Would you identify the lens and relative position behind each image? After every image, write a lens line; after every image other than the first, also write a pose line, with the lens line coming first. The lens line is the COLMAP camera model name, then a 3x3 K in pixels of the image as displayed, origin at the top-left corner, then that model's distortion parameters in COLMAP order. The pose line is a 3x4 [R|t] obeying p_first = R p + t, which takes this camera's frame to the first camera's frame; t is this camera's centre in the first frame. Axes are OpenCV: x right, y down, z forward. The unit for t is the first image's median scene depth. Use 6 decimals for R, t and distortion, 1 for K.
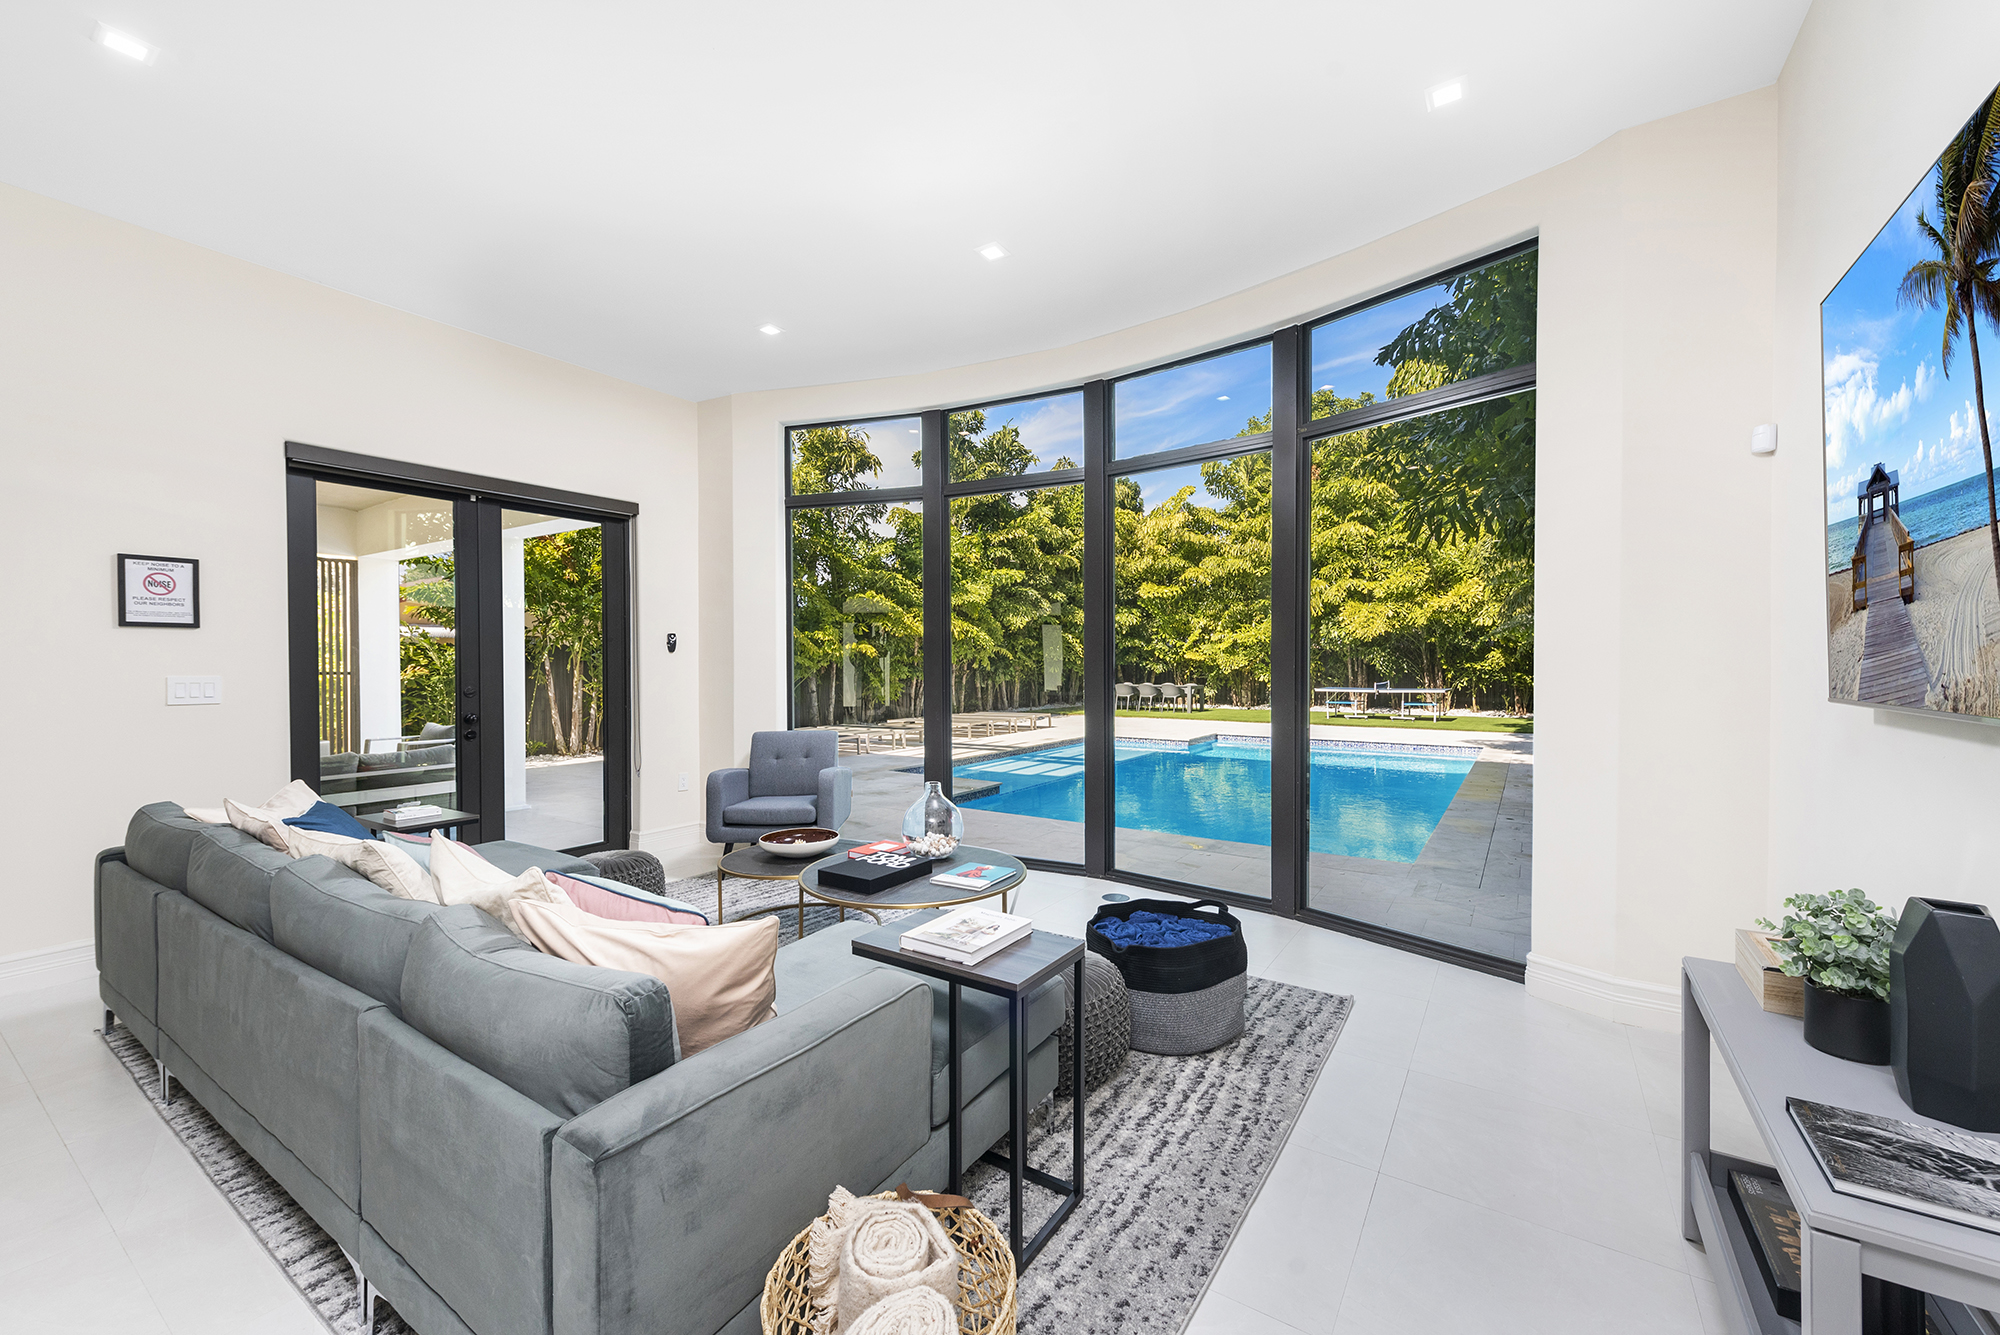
lens RADIAL K [[788.2, 0, 1013.8], [0, 788.2, 659.3], [0, 0, 1]] dist [0.013963, -0.000852]
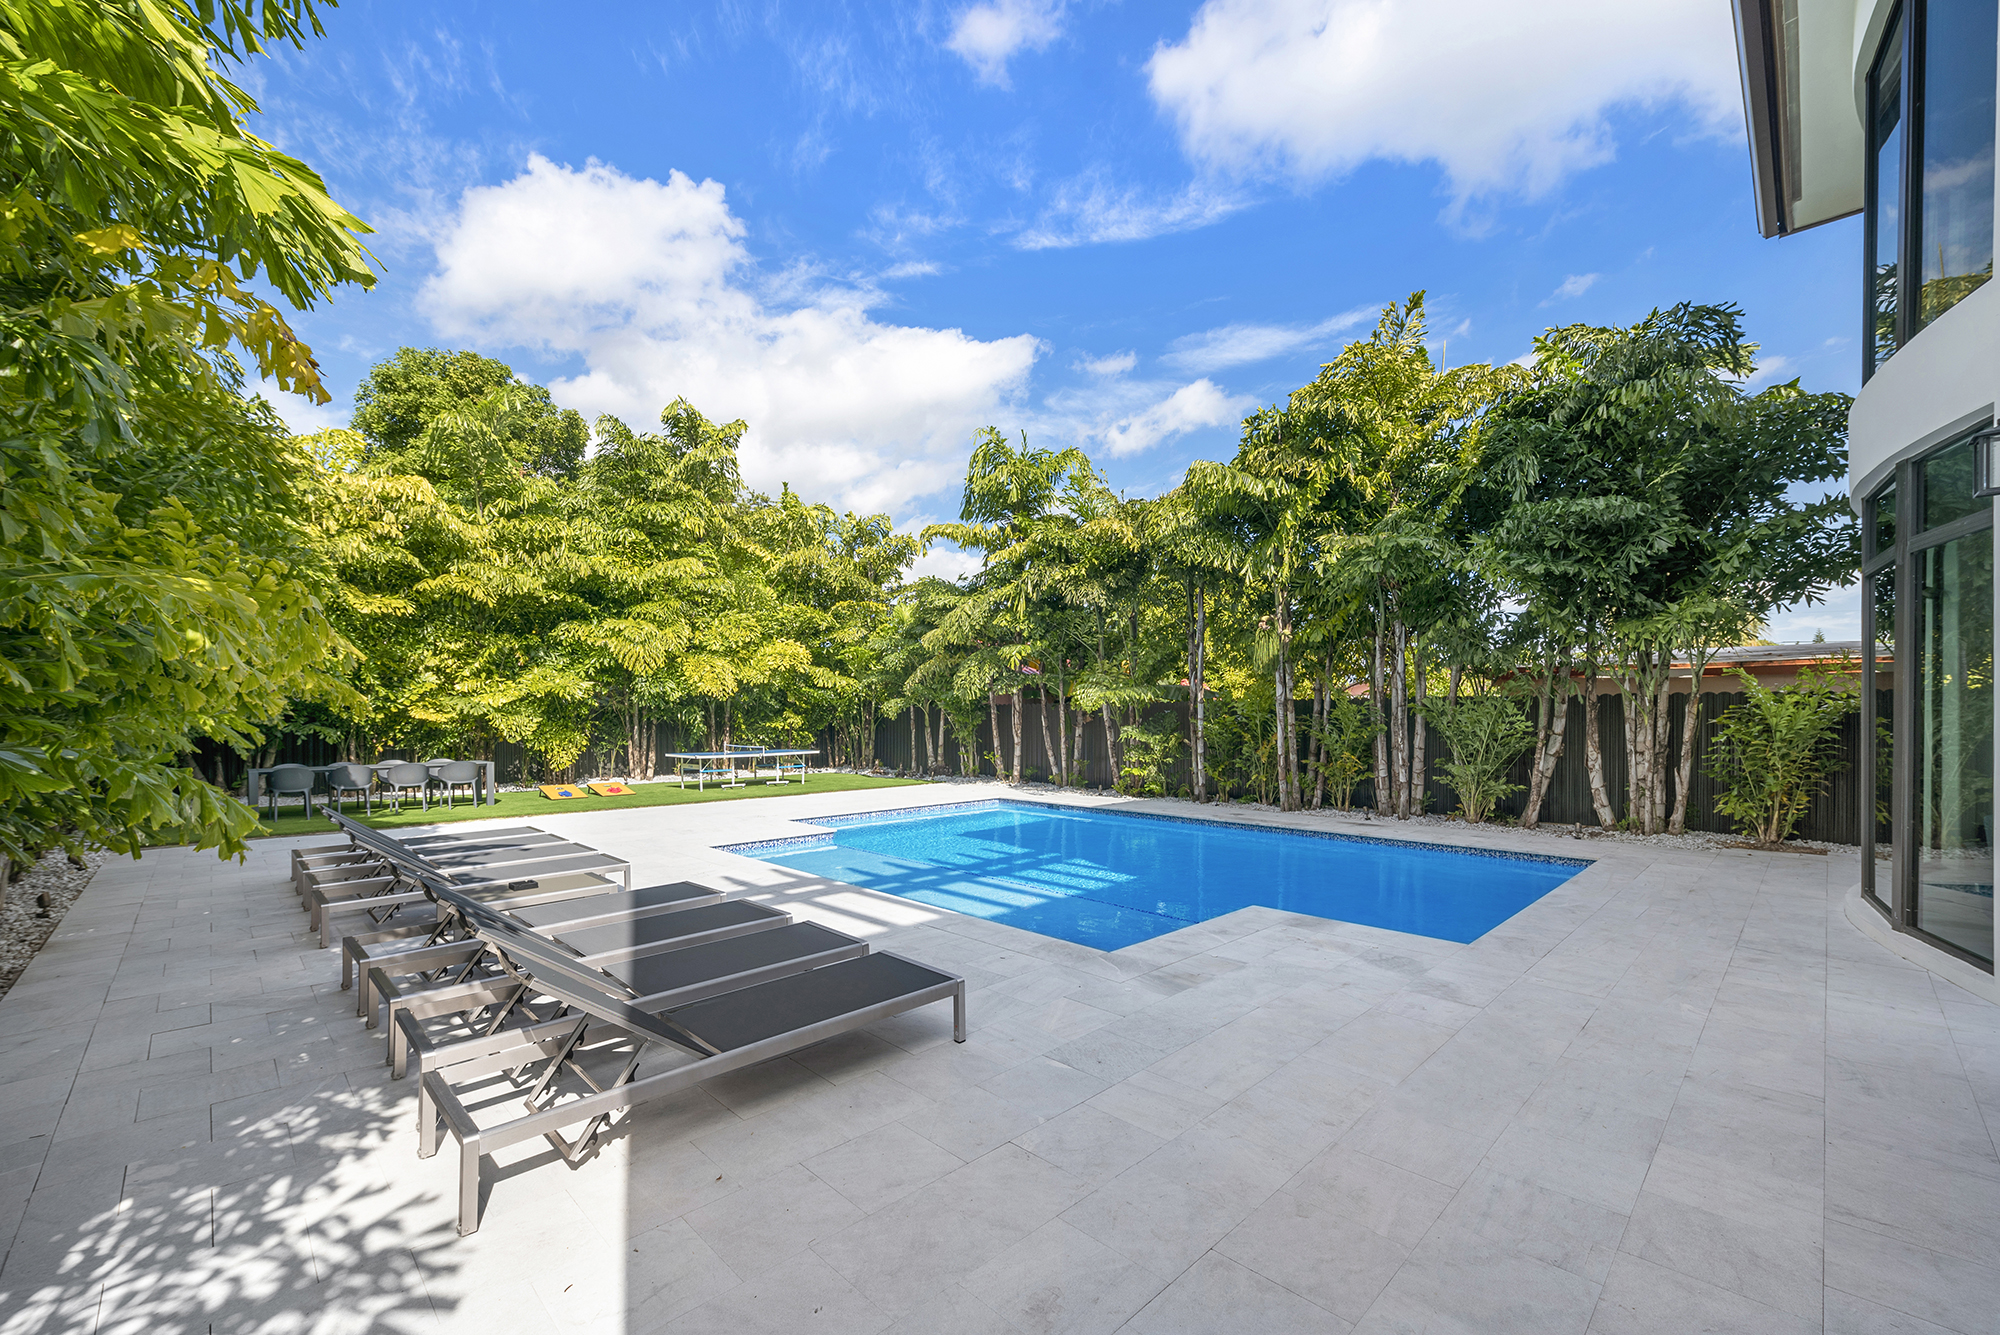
lens RADIAL K [[811.1, 0, 1009.3], [0, 811.1, 723.1], [0, 0, 1]] dist [0.009362, 0.000004]
pose [[0.208456, -0.002987, 0.978027, -0.342930], [0.003231, 0.999992, 0.002366, 0.002584], [-0.978026, 0.002666, 0.208464, 0.473433]]
